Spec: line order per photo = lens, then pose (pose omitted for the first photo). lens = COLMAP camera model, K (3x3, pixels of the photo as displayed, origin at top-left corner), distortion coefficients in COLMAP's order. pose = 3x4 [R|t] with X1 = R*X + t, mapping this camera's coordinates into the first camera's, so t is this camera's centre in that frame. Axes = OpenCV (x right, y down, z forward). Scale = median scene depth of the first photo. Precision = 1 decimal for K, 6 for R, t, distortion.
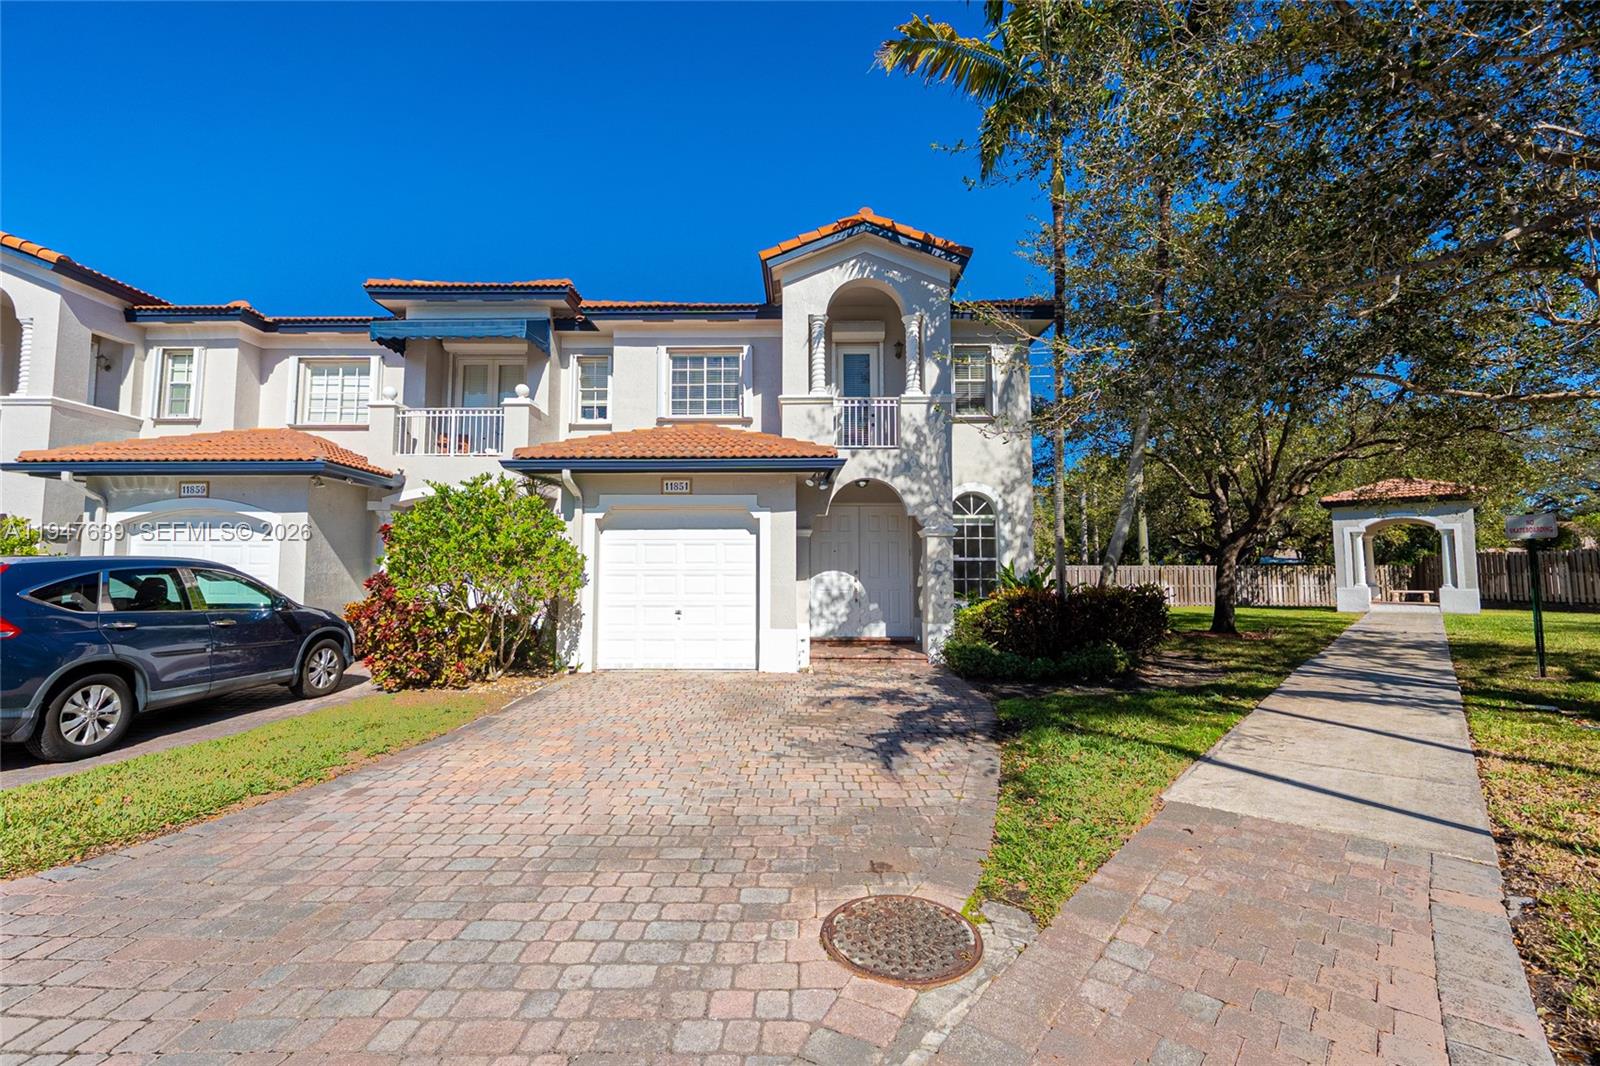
lens RADIAL K [[674.2, 0, 792.9], [0, 674.2, 533.4], [0, 0, 1]] dist [-0.012794, 0.000792]
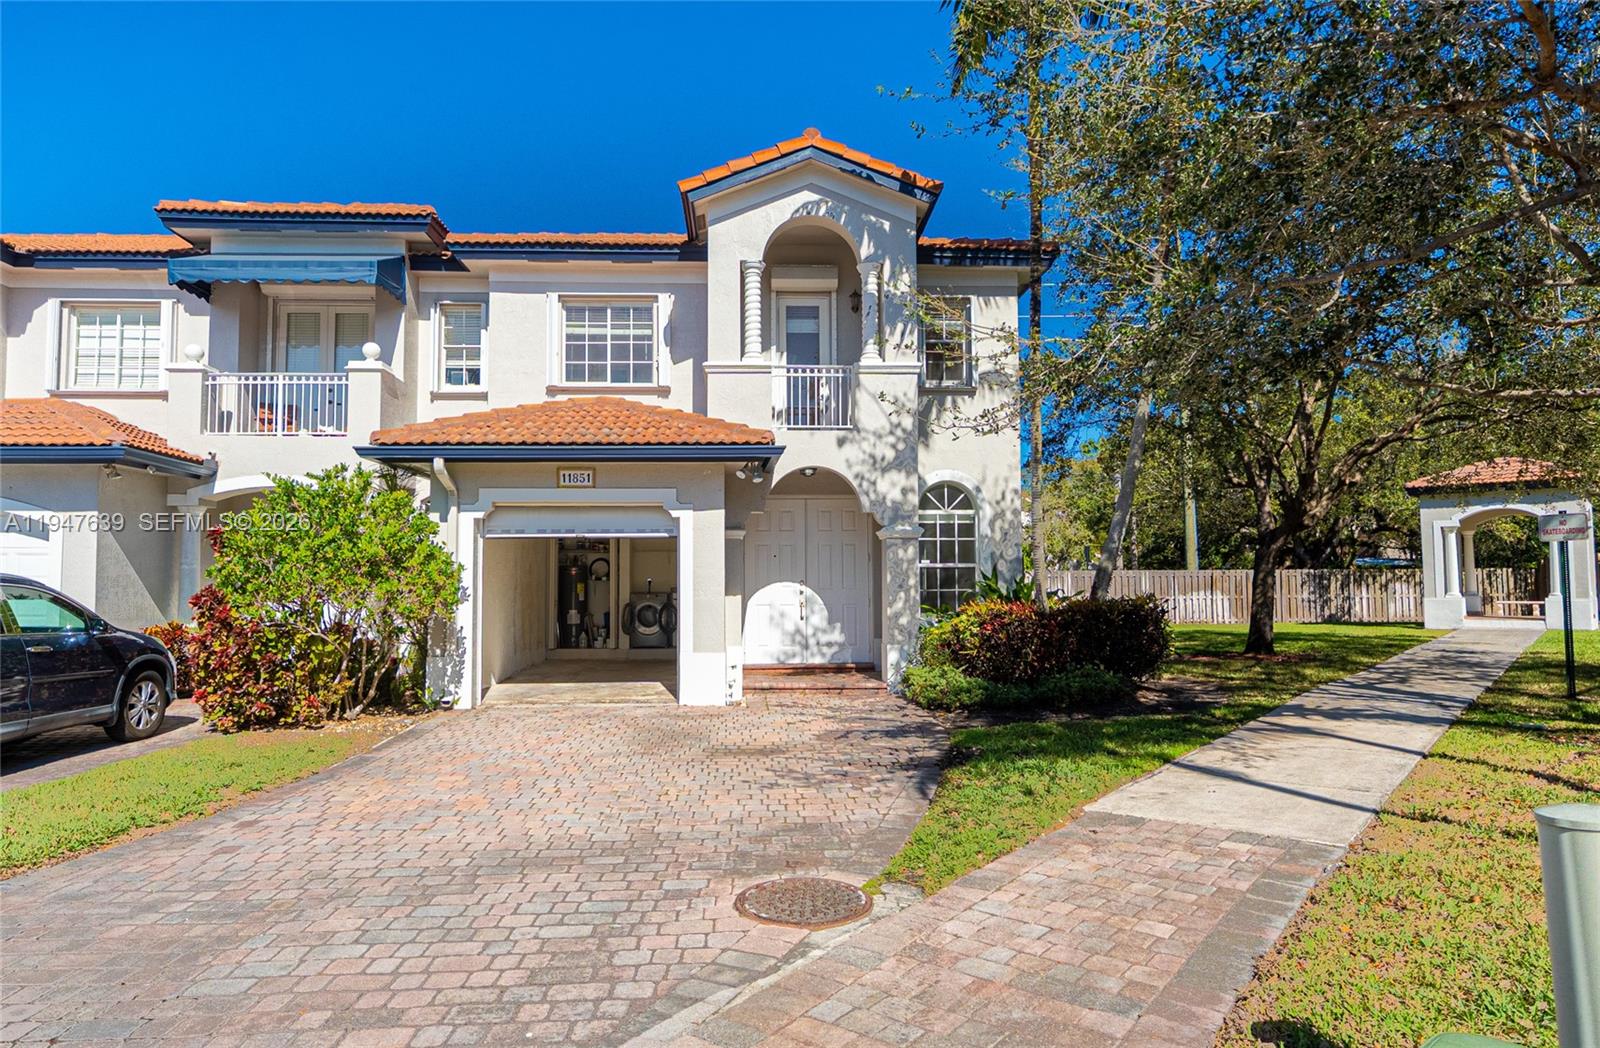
lens RADIAL K [[1042.4, 0, 802.7], [0, 1042.4, 525.3], [0, 0, 1]] dist [-0.007932, -0.000957]
pose [[0.997674, -0.002473, 0.068126, 0.012833], [0.002037, 0.999977, 0.006464, -0.020360], [-0.068140, -0.006310, 0.997656, -0.261371]]
